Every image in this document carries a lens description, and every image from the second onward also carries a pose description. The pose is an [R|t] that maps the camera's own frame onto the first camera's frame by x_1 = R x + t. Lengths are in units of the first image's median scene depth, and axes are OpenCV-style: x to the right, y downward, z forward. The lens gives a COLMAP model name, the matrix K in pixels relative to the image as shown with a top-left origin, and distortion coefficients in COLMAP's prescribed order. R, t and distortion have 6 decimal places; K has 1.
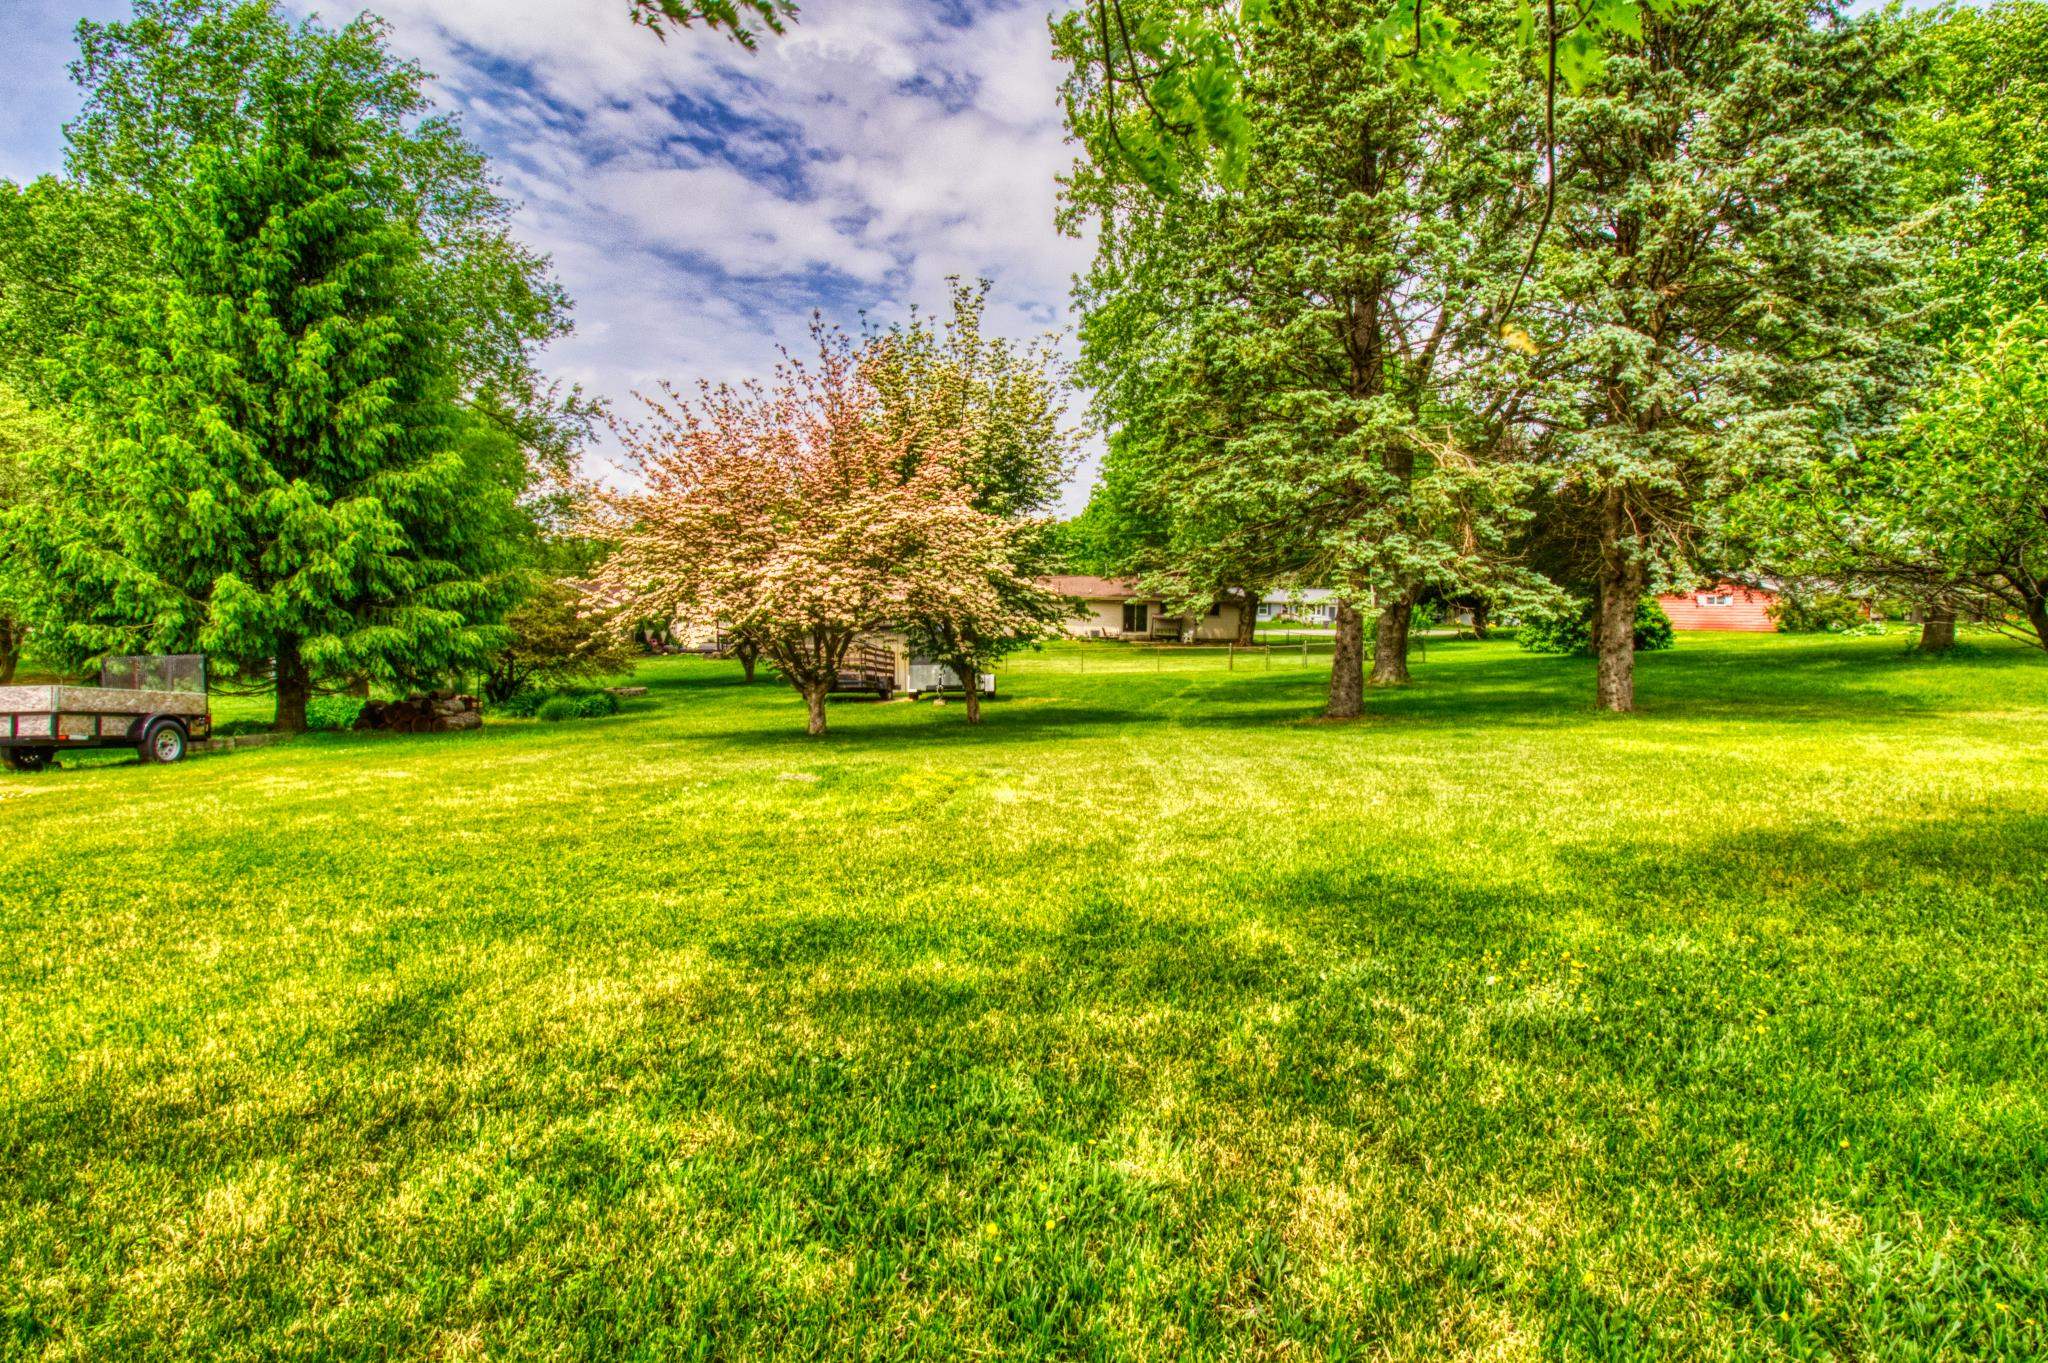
lens RADIAL K [[985.5, 0, 1021.3], [0, 985.5, 674.2], [0, 0, 1]] dist [-0.013384, -0.005269]
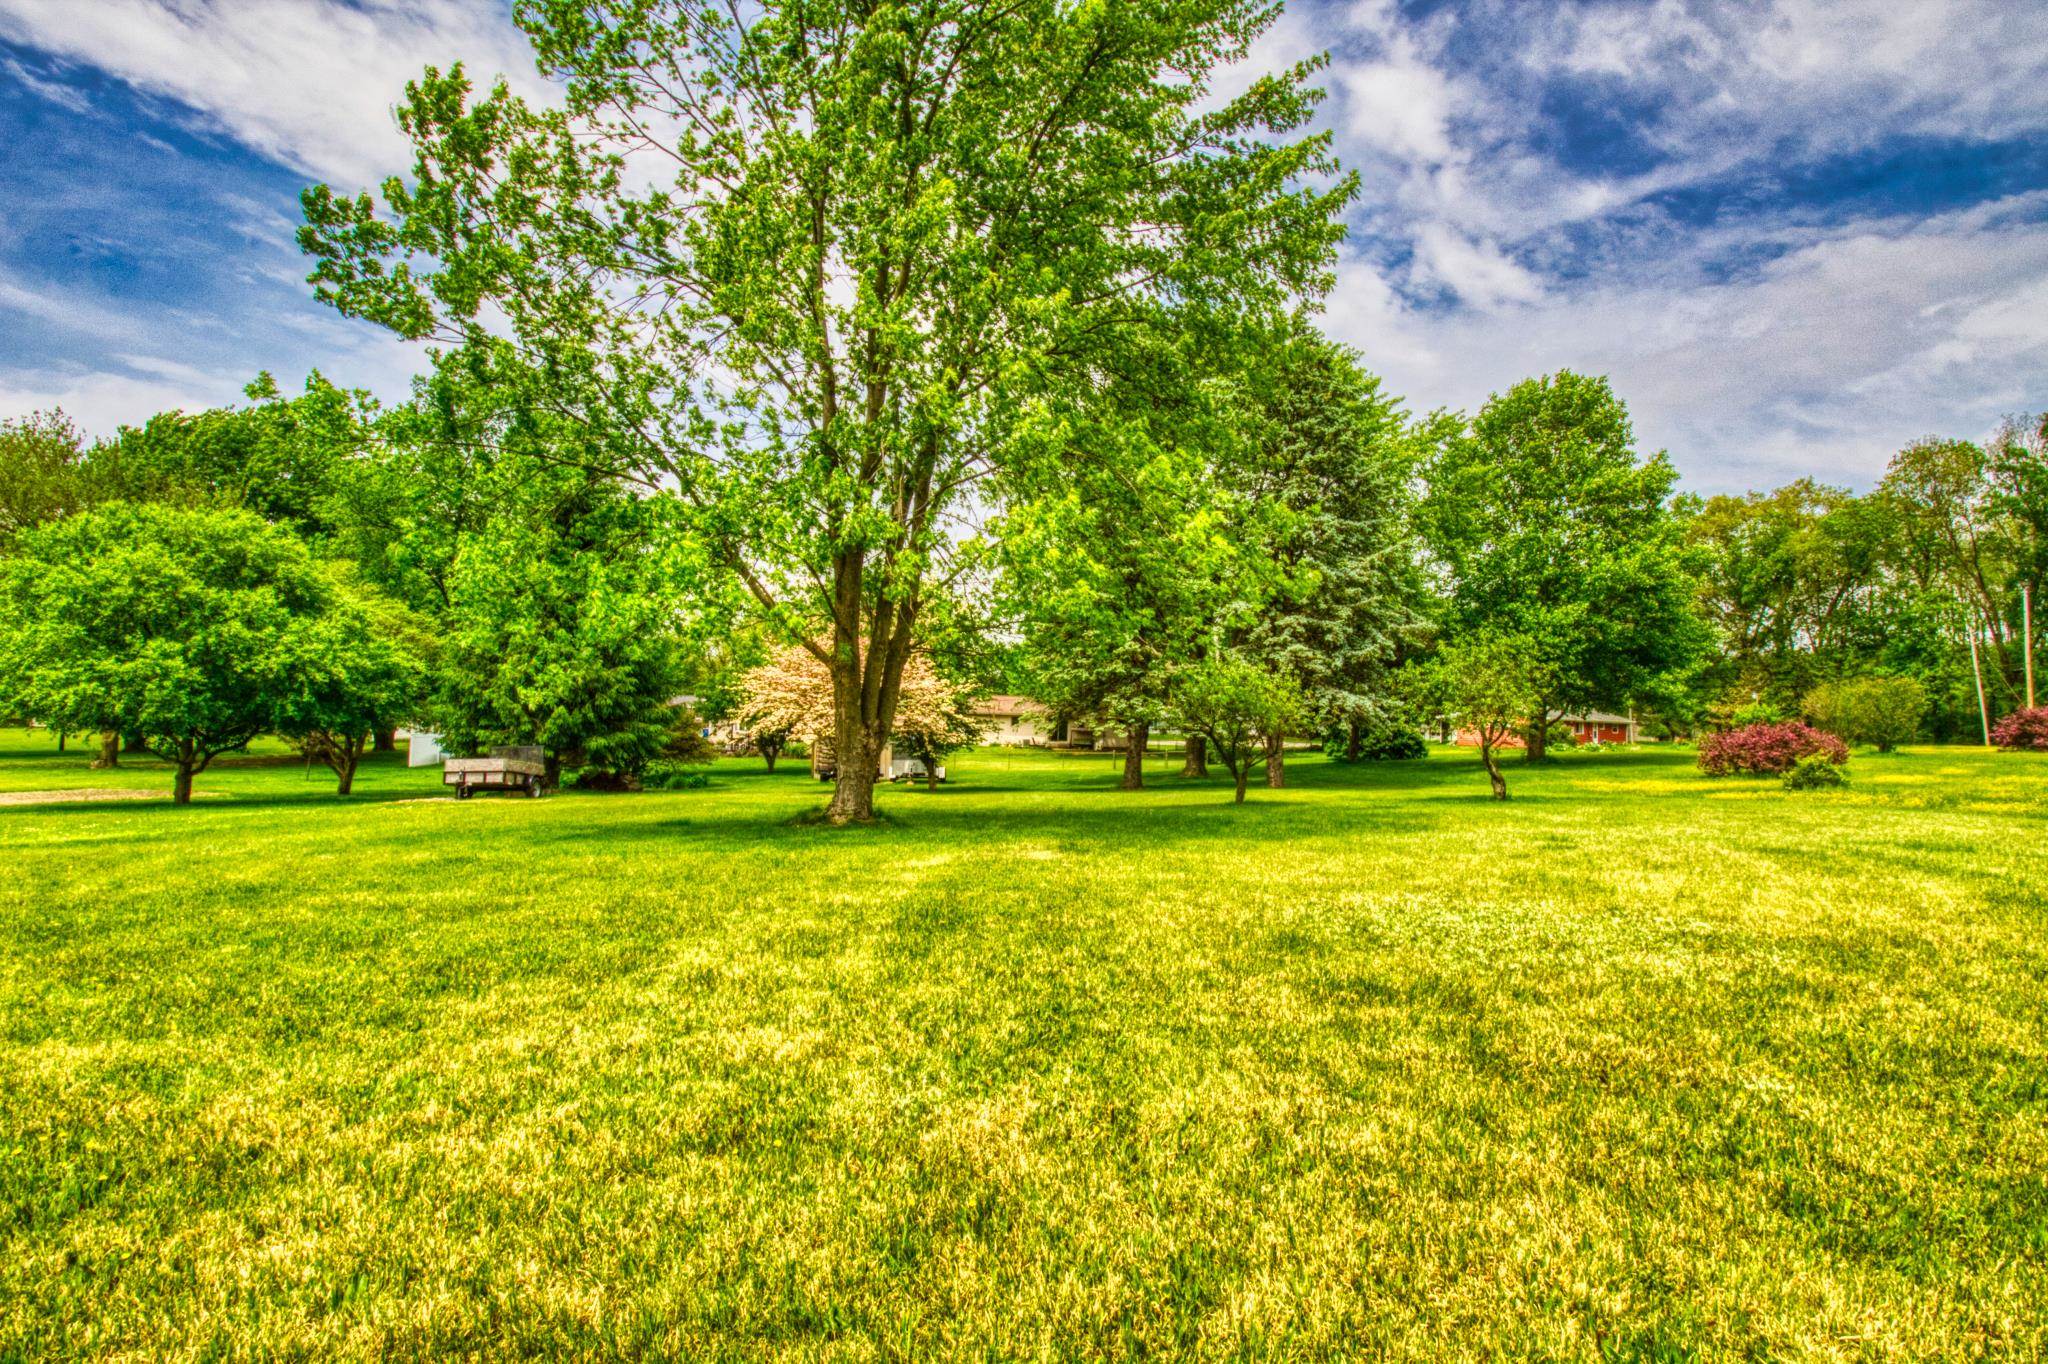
lens RADIAL K [[985.5, 0, 1027.6], [0, 985.5, 683.9], [0, 0, 1]] dist [-0.013384, -0.005269]
pose [[0.998506, 0.018358, 0.051457, 0.023849], [-0.013198, 0.995012, -0.098878, 0.025489], [-0.053016, 0.098051, 0.993768, -0.684376]]
